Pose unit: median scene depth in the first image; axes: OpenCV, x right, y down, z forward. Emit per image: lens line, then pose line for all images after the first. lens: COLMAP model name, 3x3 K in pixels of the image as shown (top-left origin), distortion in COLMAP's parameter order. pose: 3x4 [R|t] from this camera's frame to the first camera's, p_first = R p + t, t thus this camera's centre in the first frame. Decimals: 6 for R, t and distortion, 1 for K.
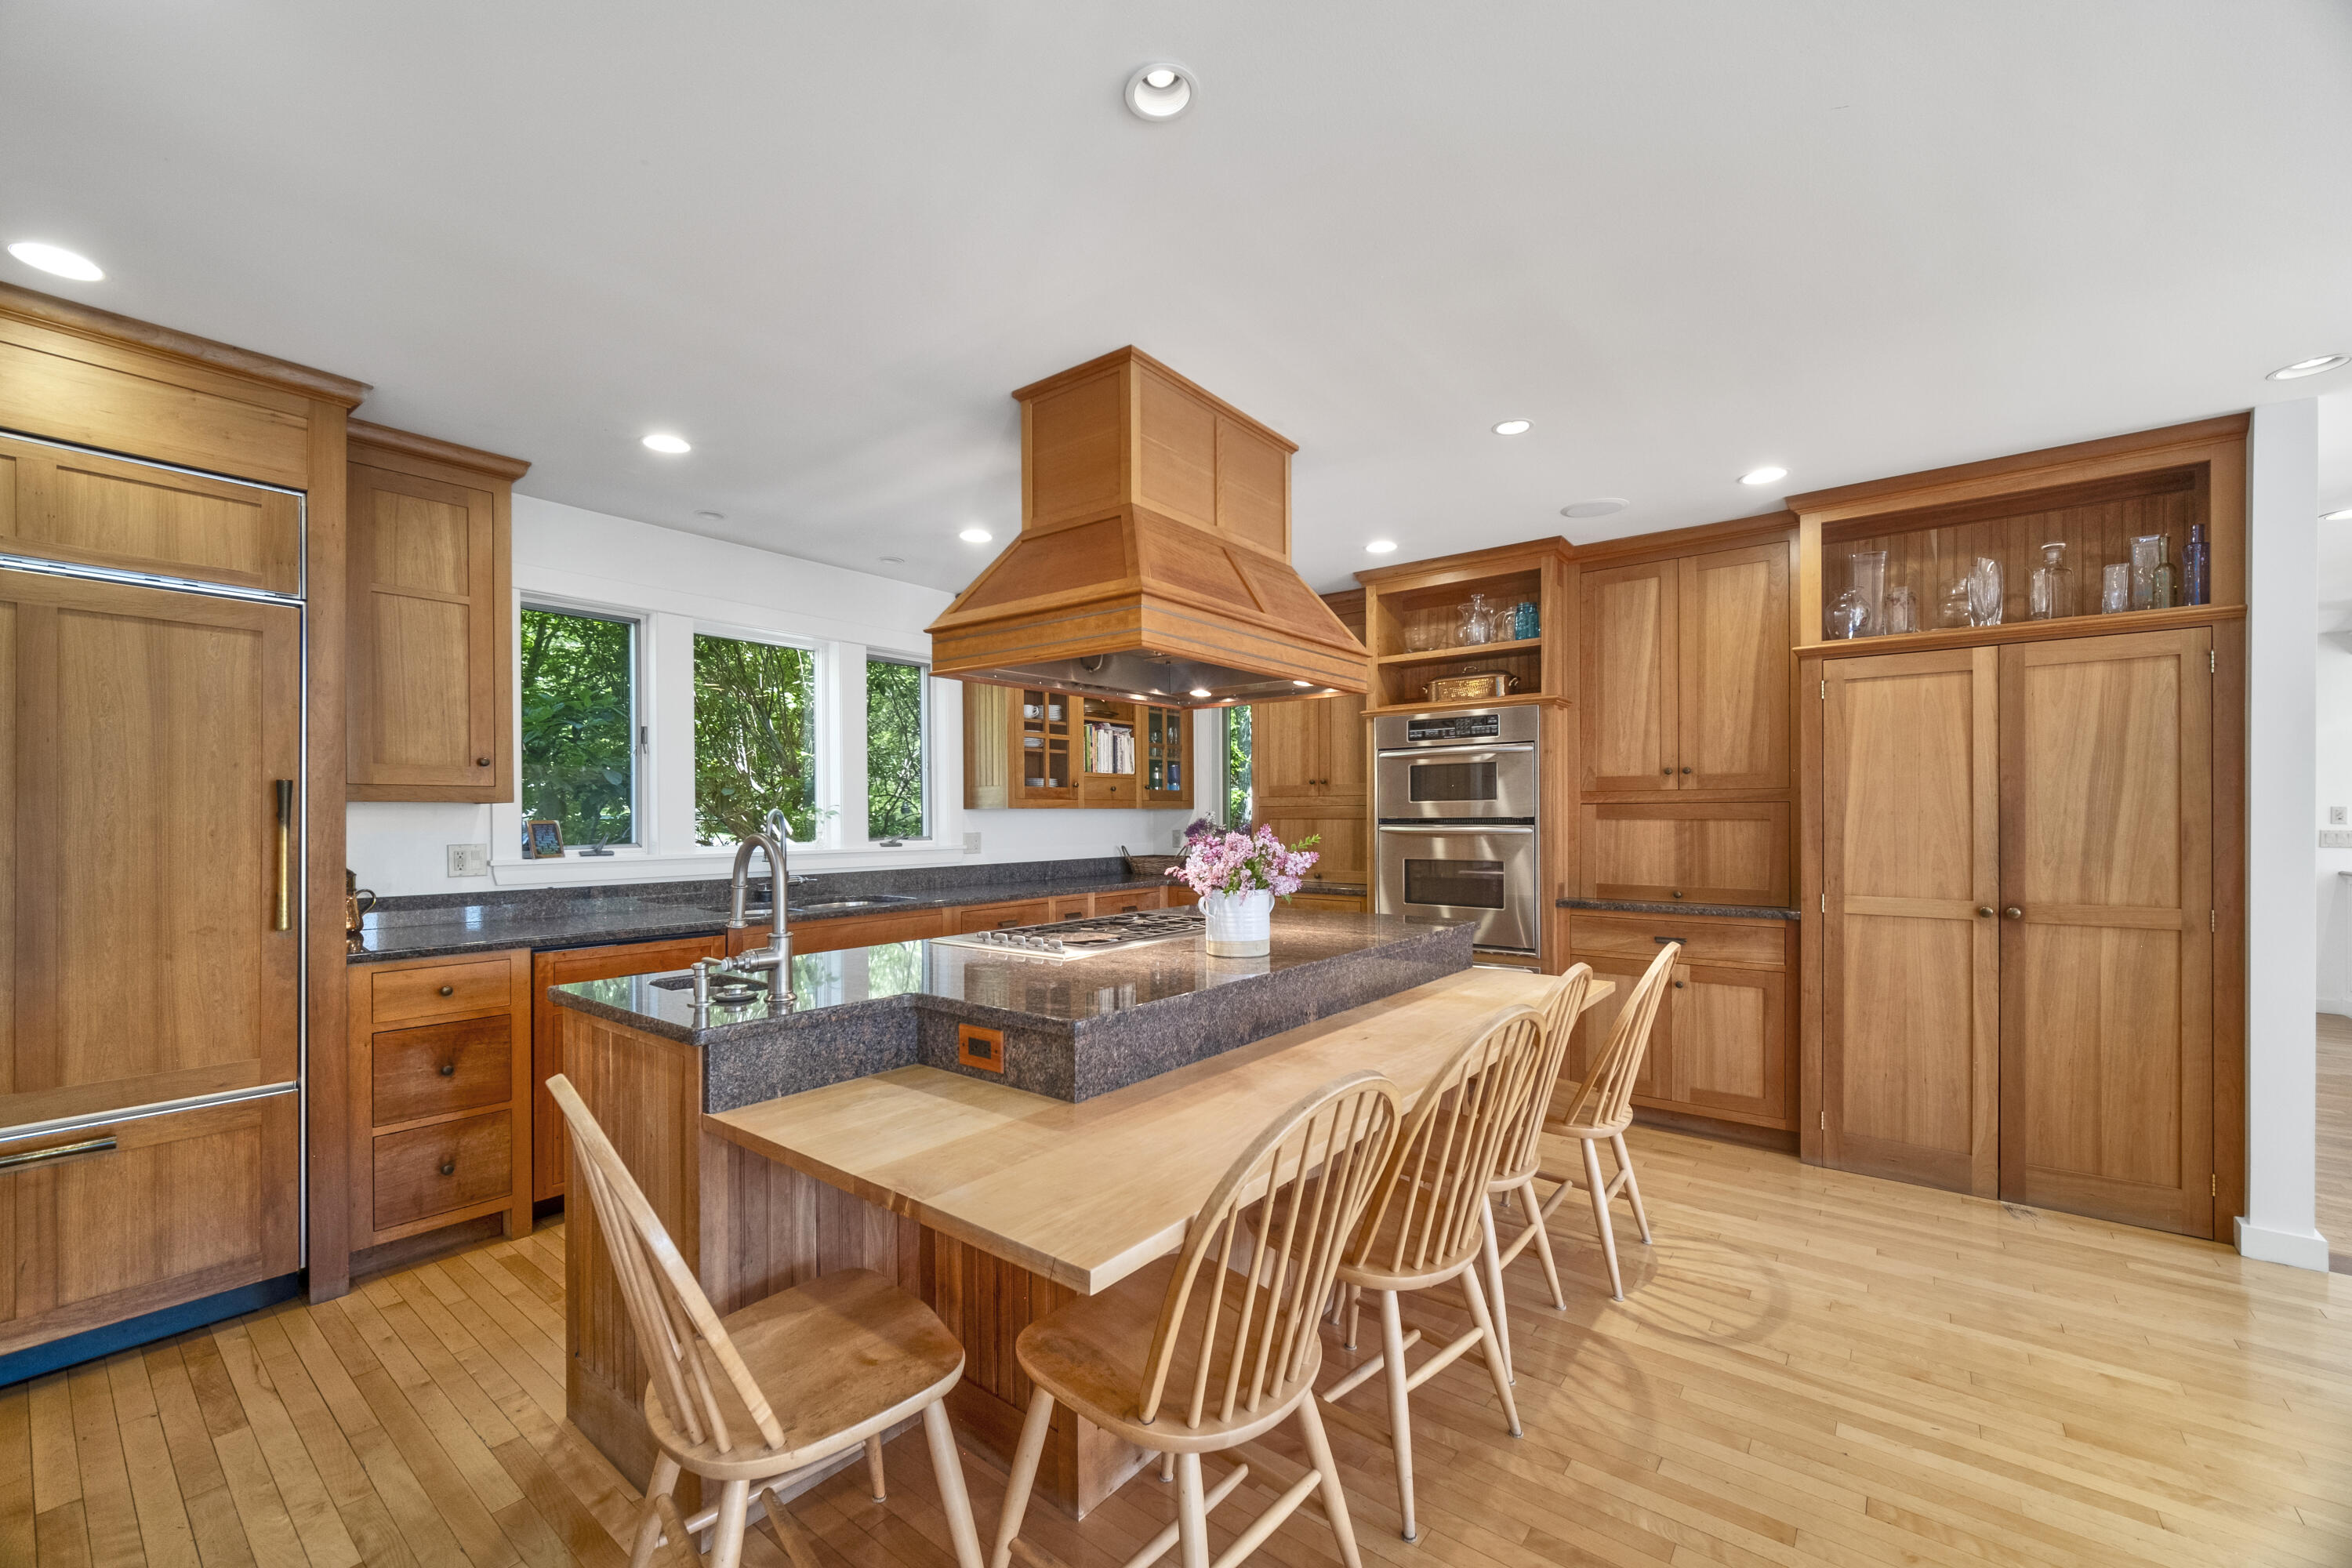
lens RADIAL K [[976.2, 0, 1261.2], [0, 976.2, 810.5], [0, 0, 1]] dist [0.001224, -0.000432]
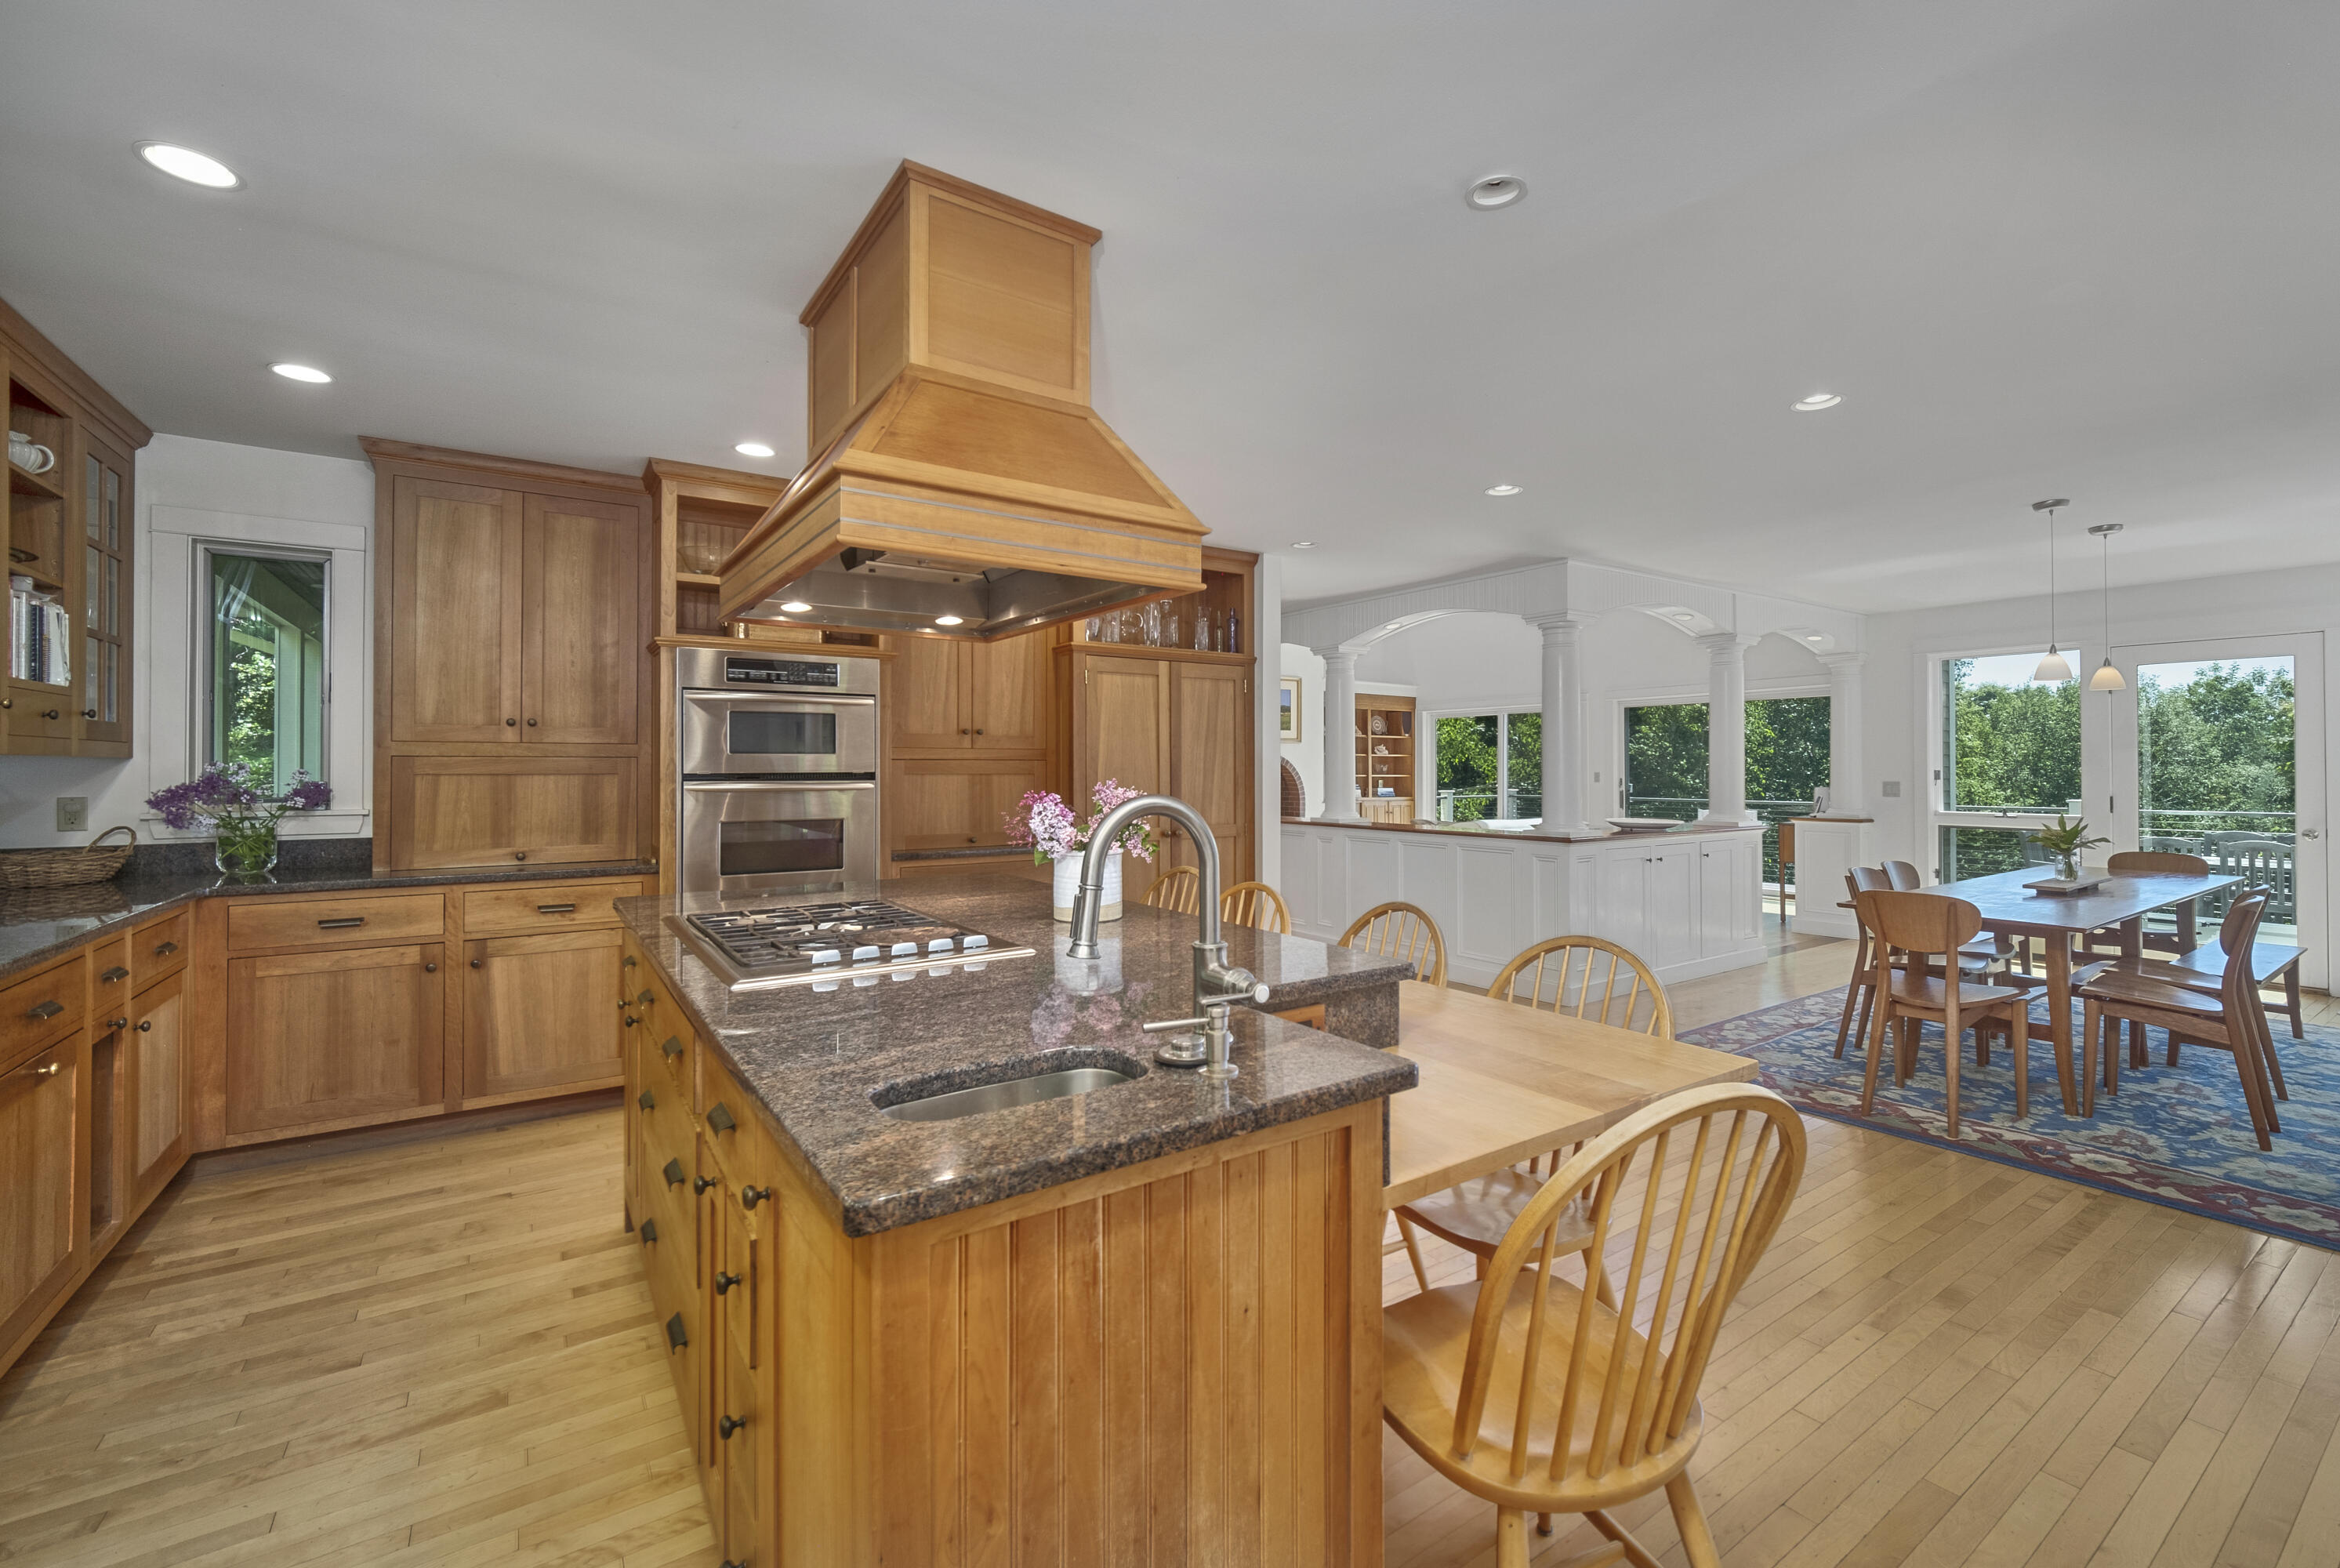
lens RADIAL K [[971.3, 0, 1162.8], [0, 971.3, 773.0], [0, 0, 1]] dist [0.001224, -0.000432]
pose [[0.313410, 0.000509, 0.949618, -0.705458], [-0.003699, 0.999993, 0.000685, 0.007476], [-0.949611, -0.003727, 0.313410, 0.524384]]
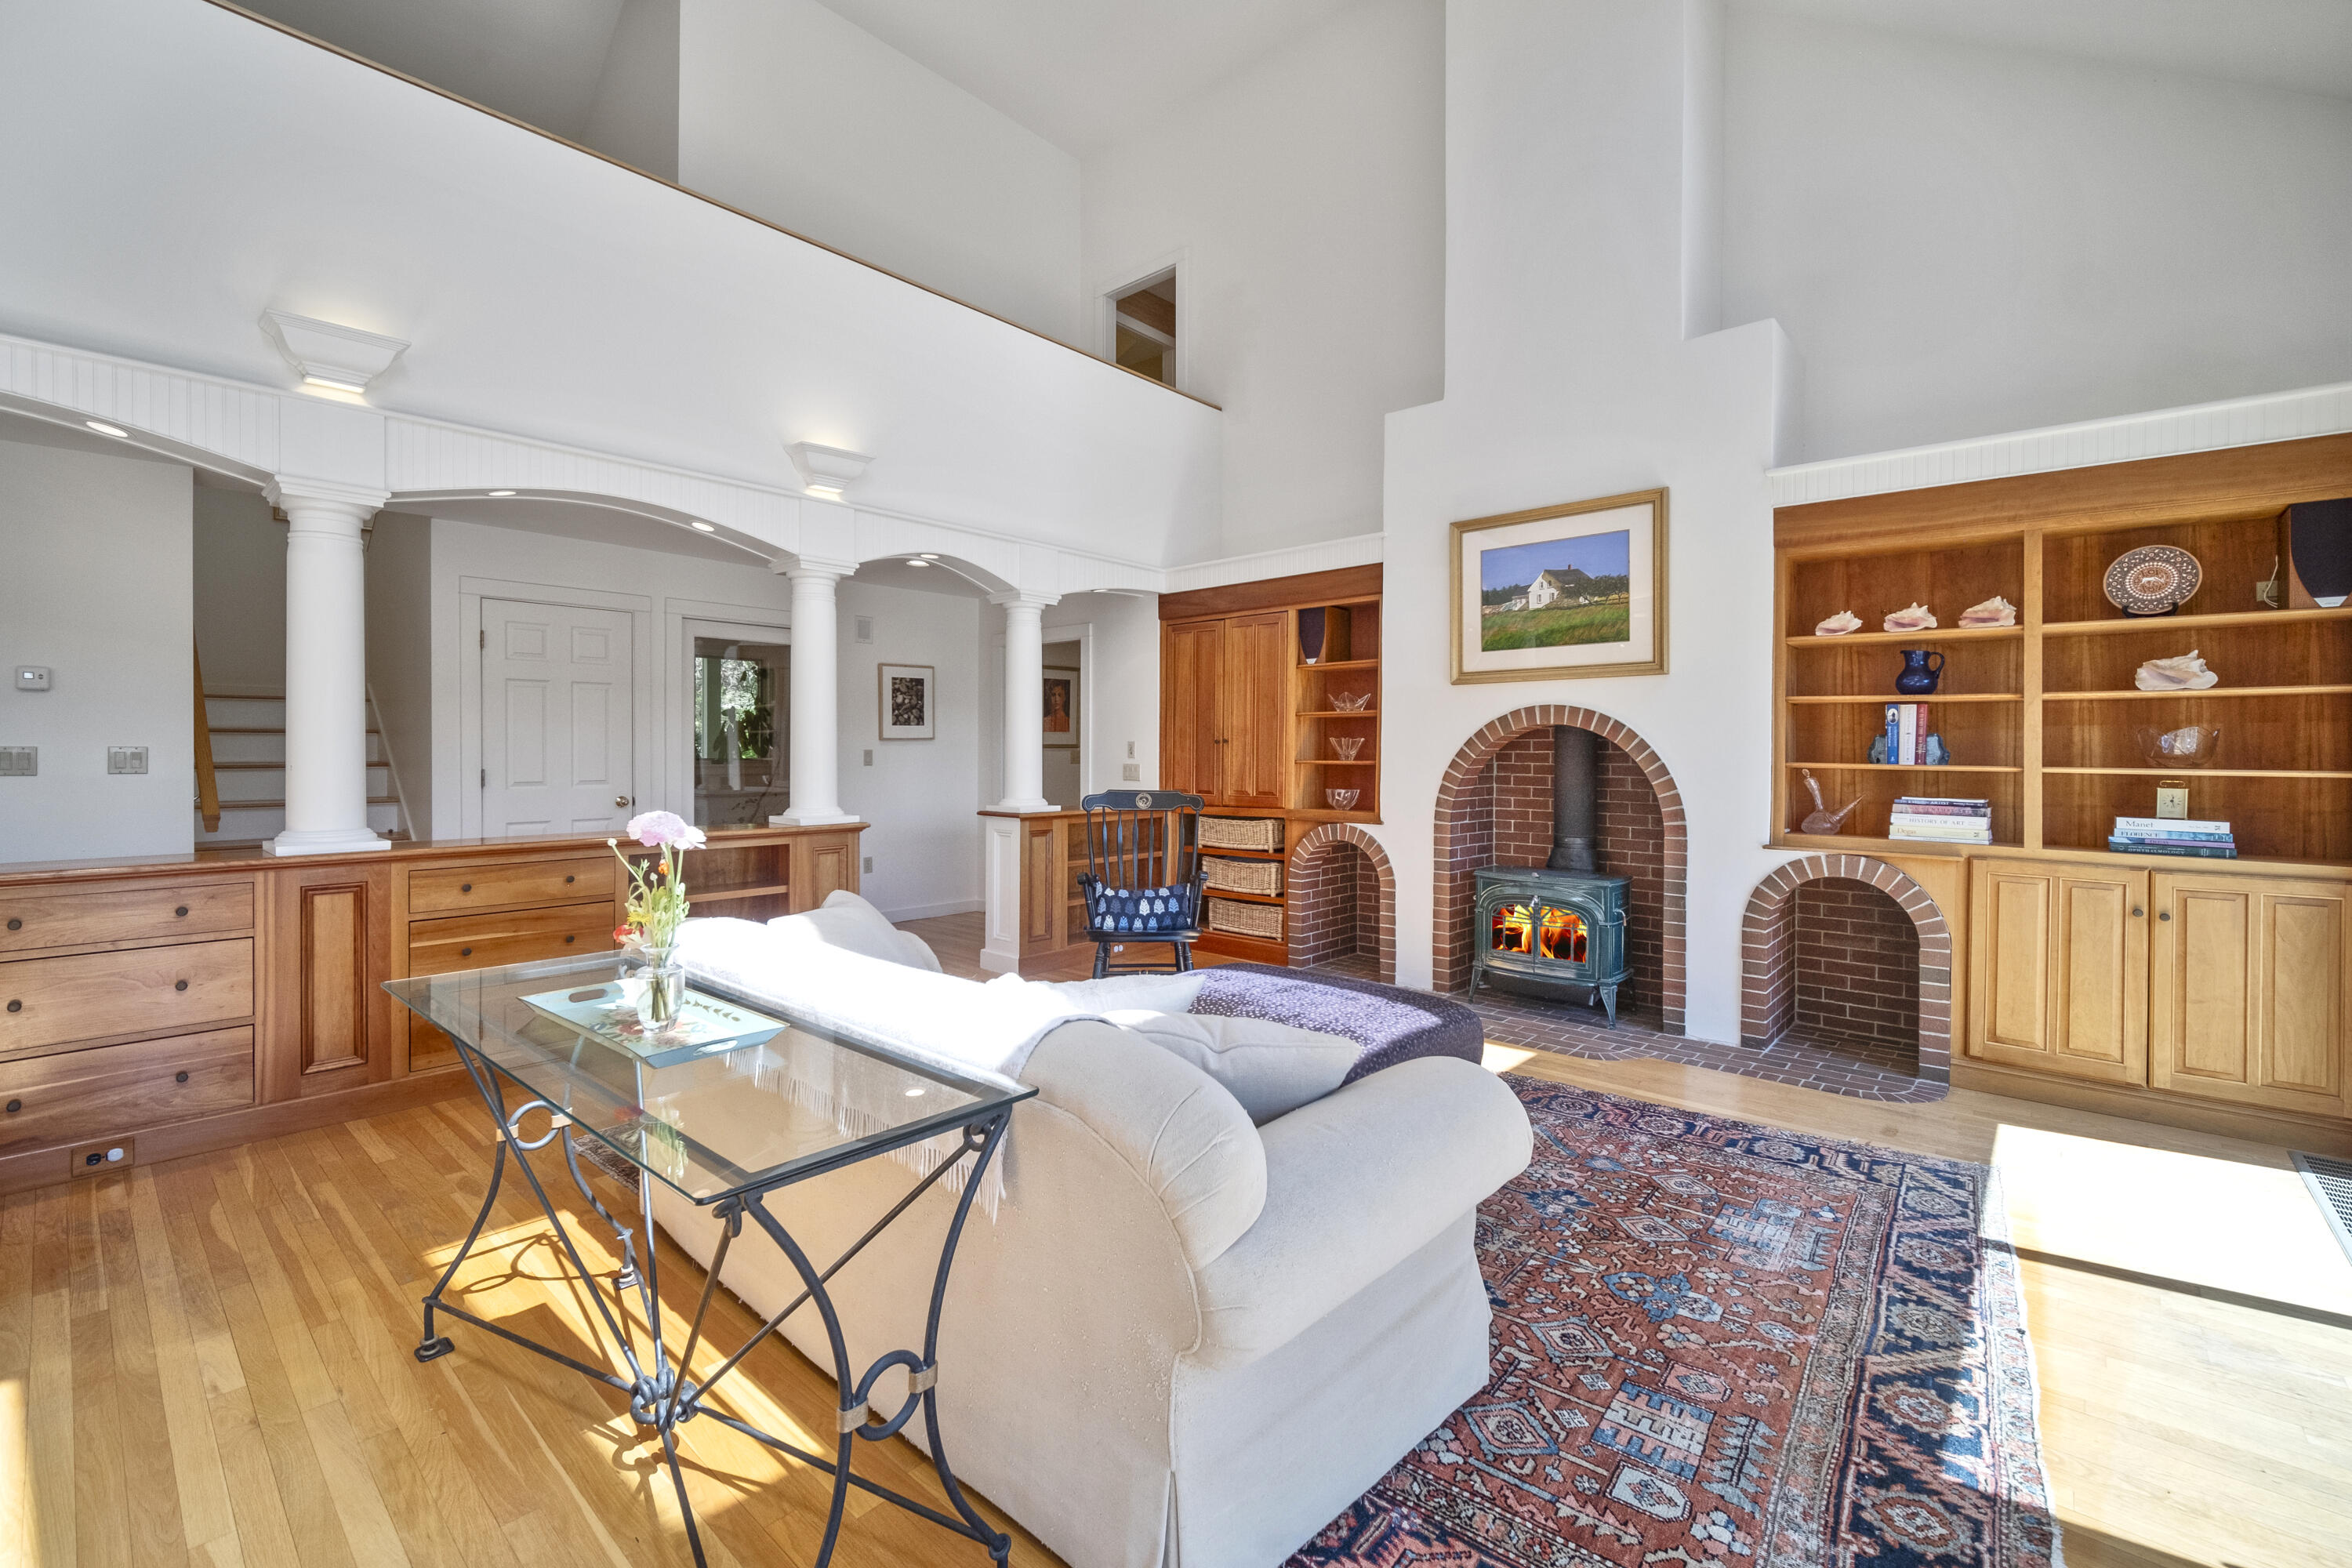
lens RADIAL K [[976.2, 0, 1171.0], [0, 976.2, 775.1], [0, 0, 1]] dist [0.001224, -0.000432]
pose [[0.998628, 0.009158, -0.051563, 2.345892], [-0.007636, 0.999531, 0.029641, -0.001909], [0.051810, -0.029207, 0.998230, -0.175674]]
